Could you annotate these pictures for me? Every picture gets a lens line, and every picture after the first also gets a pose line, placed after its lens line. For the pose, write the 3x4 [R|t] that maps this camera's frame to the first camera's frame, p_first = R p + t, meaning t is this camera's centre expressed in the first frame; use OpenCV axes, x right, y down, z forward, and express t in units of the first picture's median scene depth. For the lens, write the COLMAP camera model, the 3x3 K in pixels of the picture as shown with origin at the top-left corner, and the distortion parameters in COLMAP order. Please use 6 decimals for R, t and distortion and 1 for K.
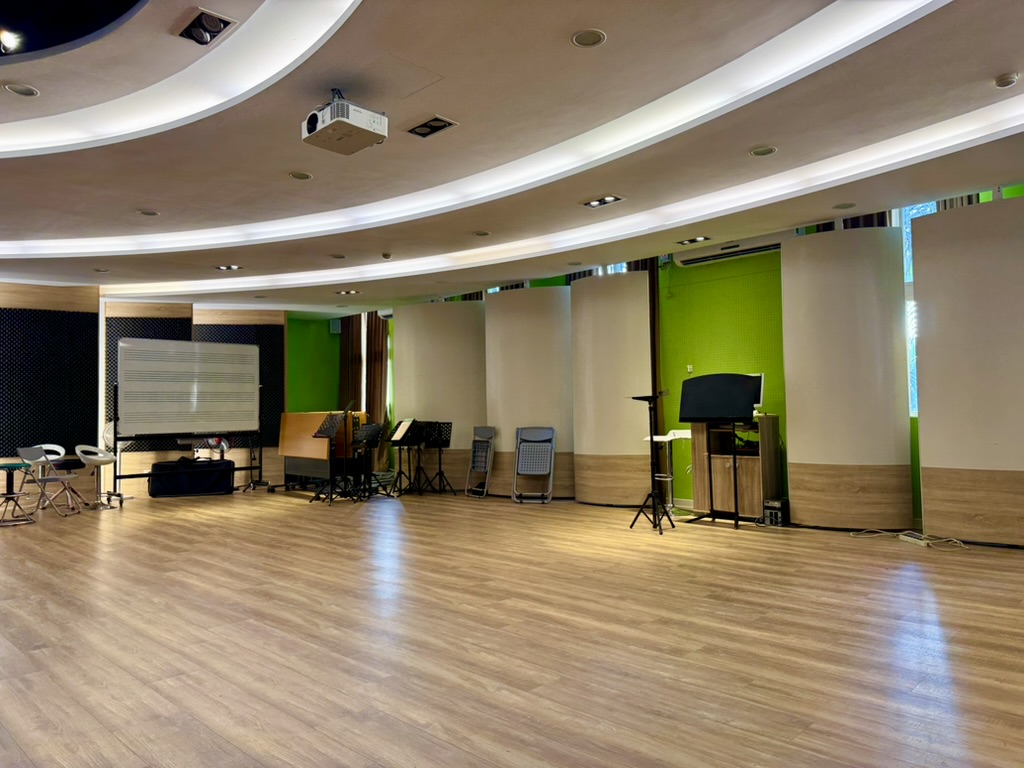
lens RADIAL K [[723.3, 0, 512.4], [0, 723.3, 387.8], [0, 0, 1]] dist [0.042762, -0.046031]
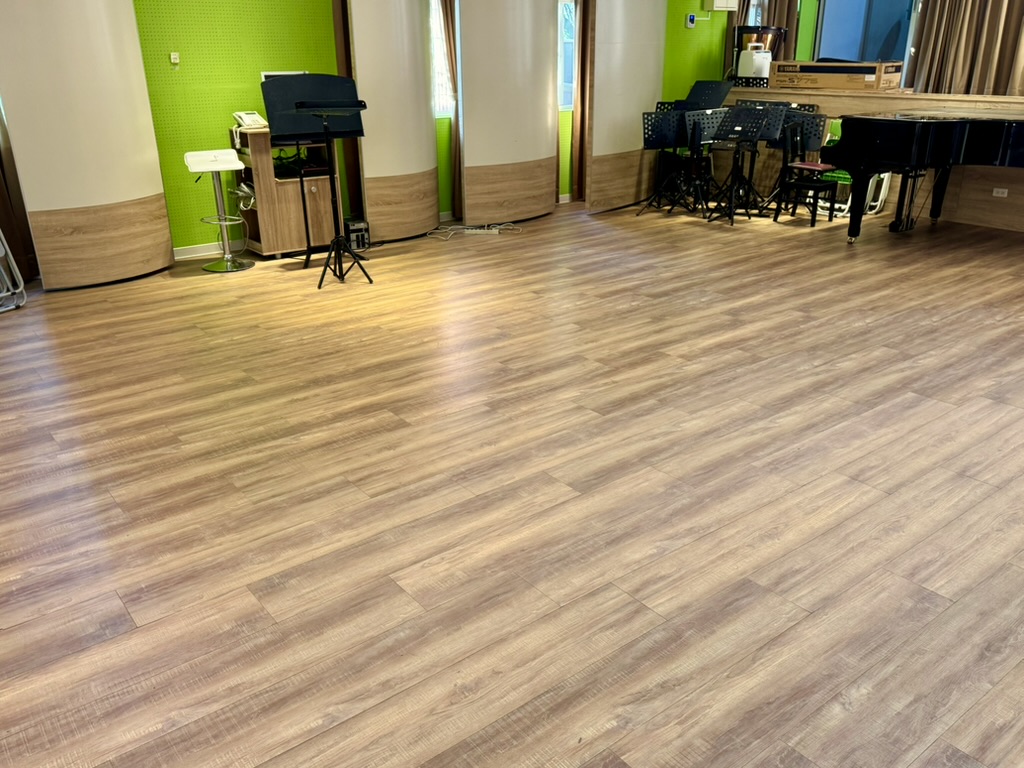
lens RADIAL K [[838.4, 0, 516.5], [0, 838.4, 389.4], [0, 0, 1]] dist [0.142918, -0.270581]
pose [[0.118855, -0.356139, 0.926843, -0.843392], [-0.031886, 0.931610, 0.362059, -0.052748], [-0.992399, -0.072586, 0.099371, 0.822402]]
